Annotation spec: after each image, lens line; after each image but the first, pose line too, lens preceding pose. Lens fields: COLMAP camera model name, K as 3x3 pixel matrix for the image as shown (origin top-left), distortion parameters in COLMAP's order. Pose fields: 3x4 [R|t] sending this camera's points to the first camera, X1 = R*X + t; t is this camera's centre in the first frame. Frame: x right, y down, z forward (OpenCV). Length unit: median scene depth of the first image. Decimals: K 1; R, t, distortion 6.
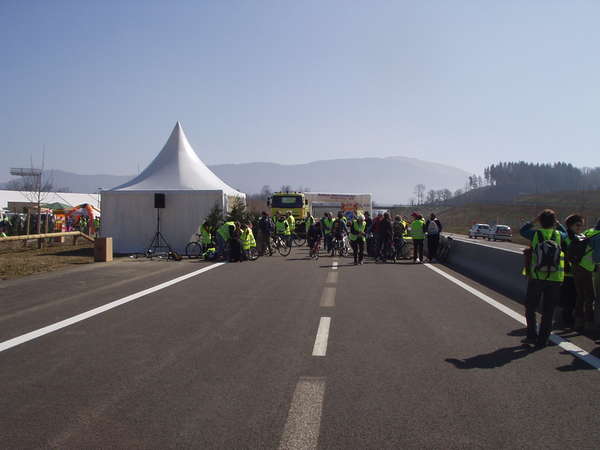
lens RADIAL K [[569.5, 0, 300.0], [0, 569.5, 225.0], [0, 0, 1]] dist [-0.232125, -0.000042]
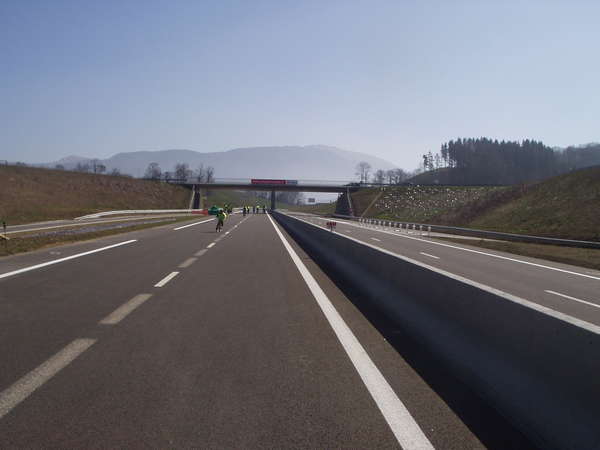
lens RADIAL K [[569.5, 0, 300.0], [0, 569.5, 225.0], [0, 0, 1]] dist [-0.232125, -0.000042]
pose [[0.990012, -0.005488, 0.140879, 0.022121], [0.002746, 0.999803, 0.019655, -0.004515], [-0.140959, -0.019072, 0.989832, 0.241609]]
